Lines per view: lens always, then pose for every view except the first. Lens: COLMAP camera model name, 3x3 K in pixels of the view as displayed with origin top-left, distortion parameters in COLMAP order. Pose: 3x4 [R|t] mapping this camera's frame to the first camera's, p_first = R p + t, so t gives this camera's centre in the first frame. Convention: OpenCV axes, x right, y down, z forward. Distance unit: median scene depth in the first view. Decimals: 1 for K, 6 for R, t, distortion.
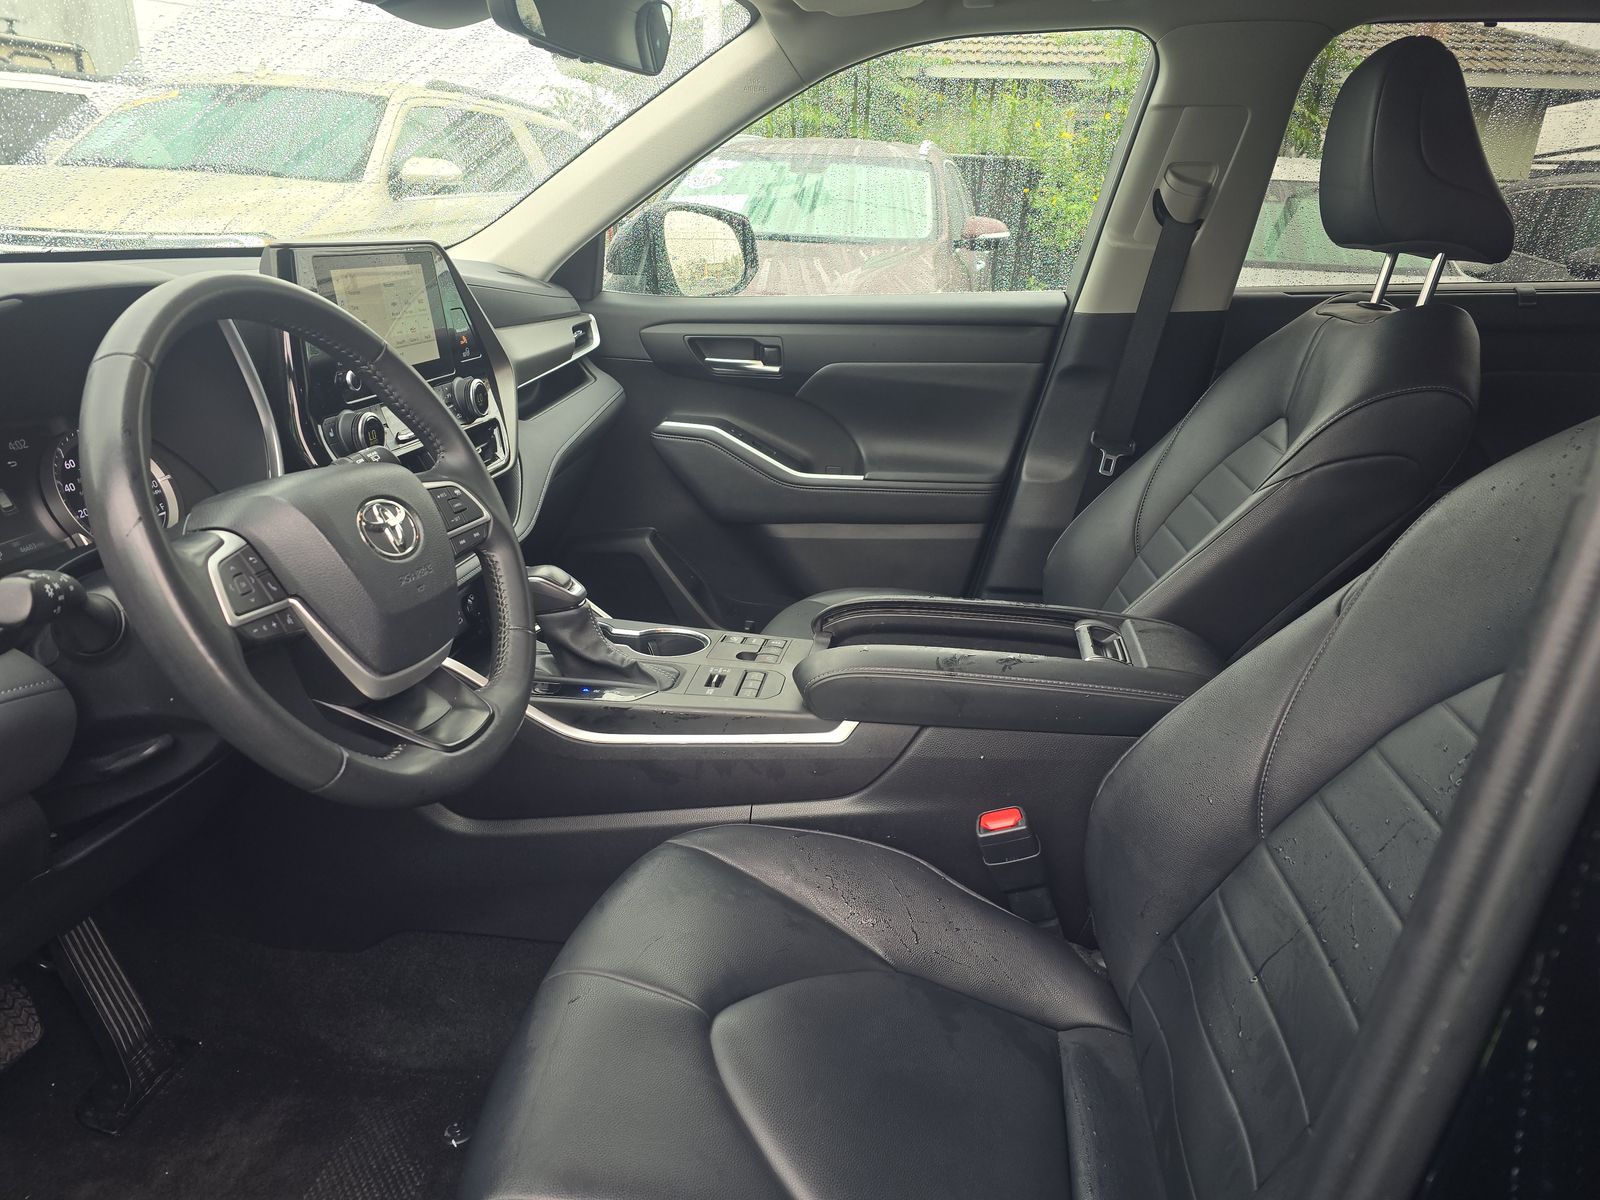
lens RADIAL K [[1083.6, 0, 795.5], [0, 1083.6, 607.4], [0, 0, 1]] dist [0.036148, -0.027221]
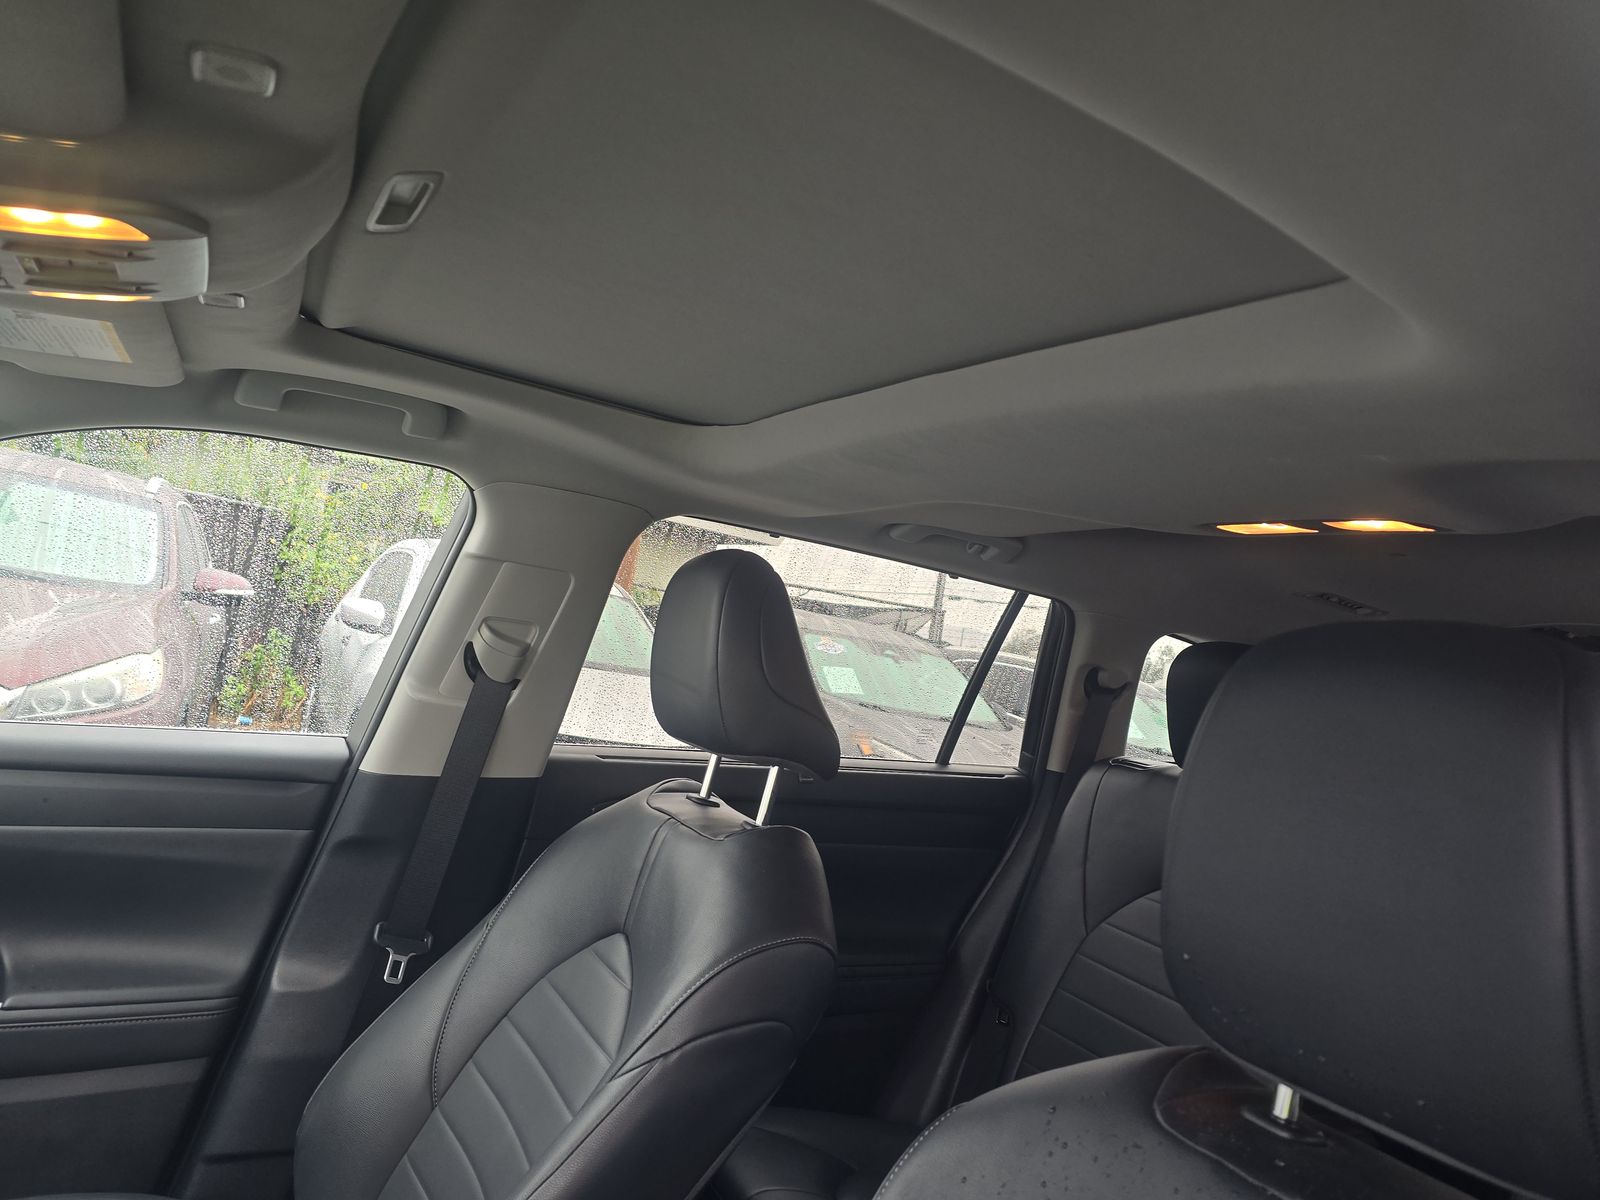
lens RADIAL K [[1083.6, 0, 811.2], [0, 1083.6, 602.5], [0, 0, 1]] dist [0.036148, -0.027221]
pose [[0.780987, 0.122356, 0.612444, 0.012242], [0.078444, 0.953638, -0.290553, -0.128932], [-0.619601, 0.274961, 0.735181, 0.176972]]
